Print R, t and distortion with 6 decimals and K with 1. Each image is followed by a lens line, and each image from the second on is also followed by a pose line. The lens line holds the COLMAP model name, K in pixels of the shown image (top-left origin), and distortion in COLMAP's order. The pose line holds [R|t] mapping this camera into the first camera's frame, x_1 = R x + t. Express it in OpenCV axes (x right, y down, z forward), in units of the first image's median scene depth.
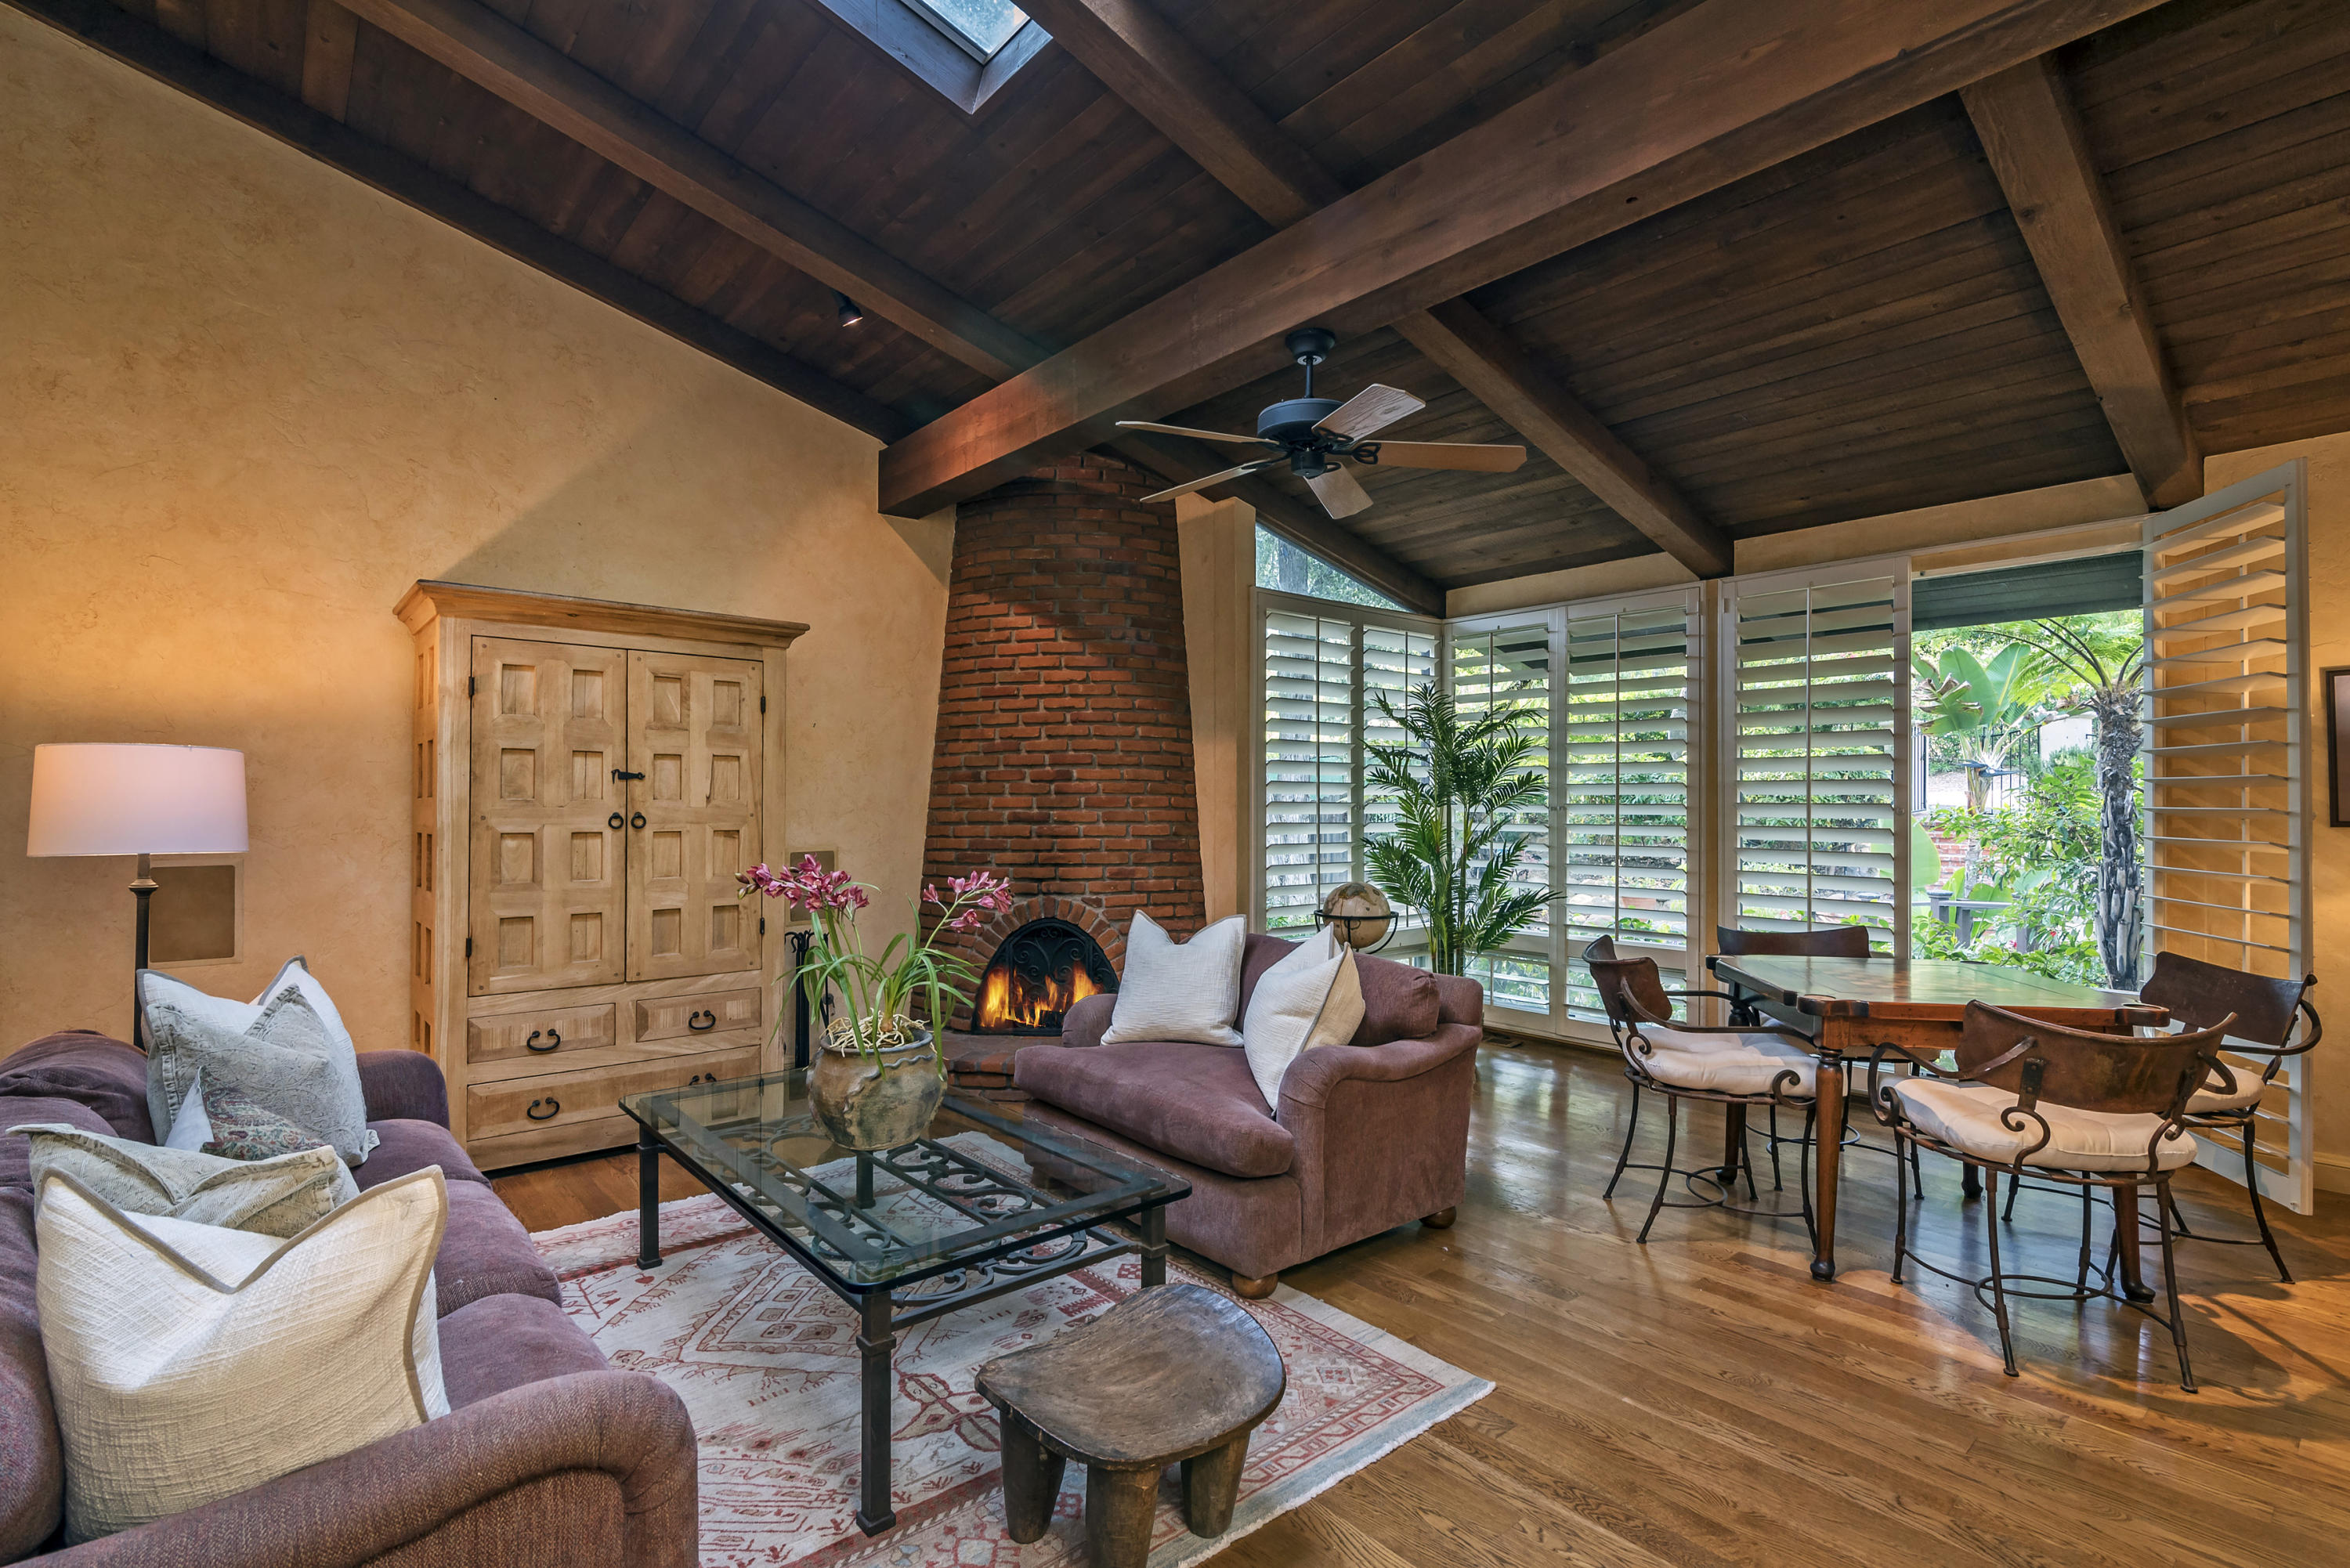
lens RADIAL K [[1098.4, 0, 1168.6], [0, 1098.4, 794.9], [0, 0, 1]] dist [0.001430, 0.000151]
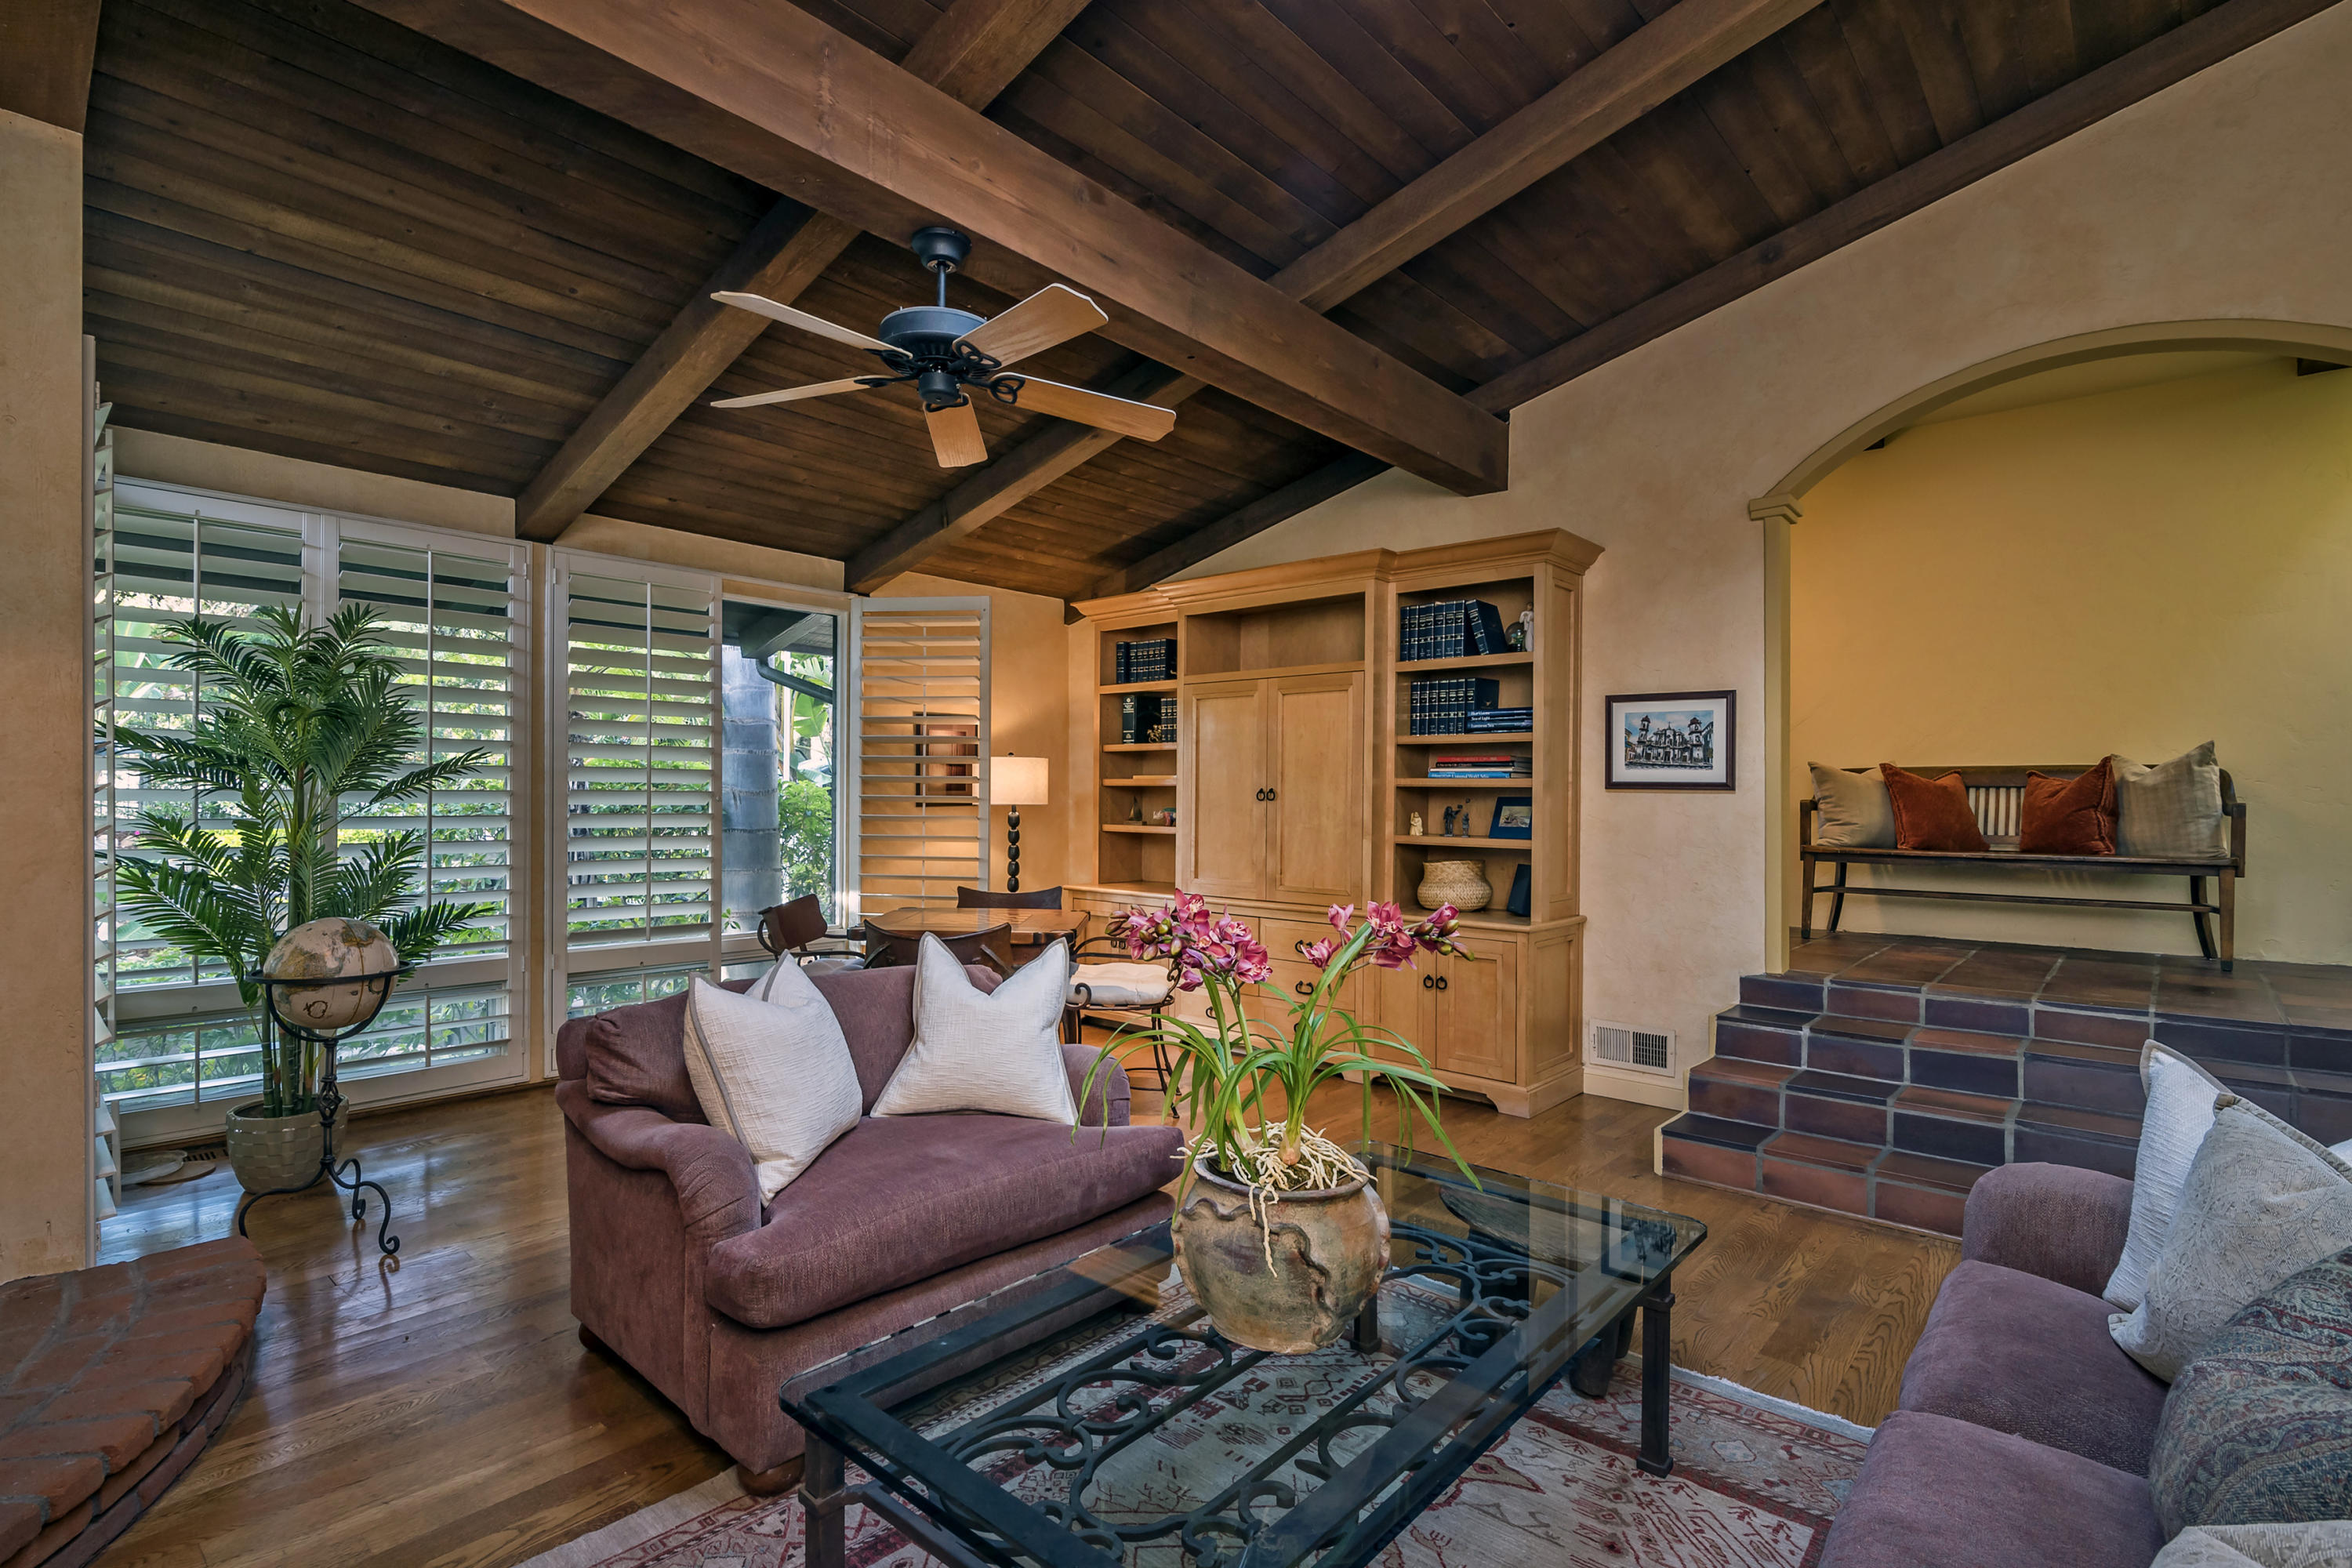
lens RADIAL K [[1099.4, 0, 1169.7], [0, 1099.4, 792.0], [0, 0, 1]] dist [0.001430, 0.000151]
pose [[-0.141835, 0.001018, 0.989890, -0.479811], [-0.016785, 0.999853, -0.003433, 0.003793], [-0.989748, -0.017102, -0.141797, 0.617858]]
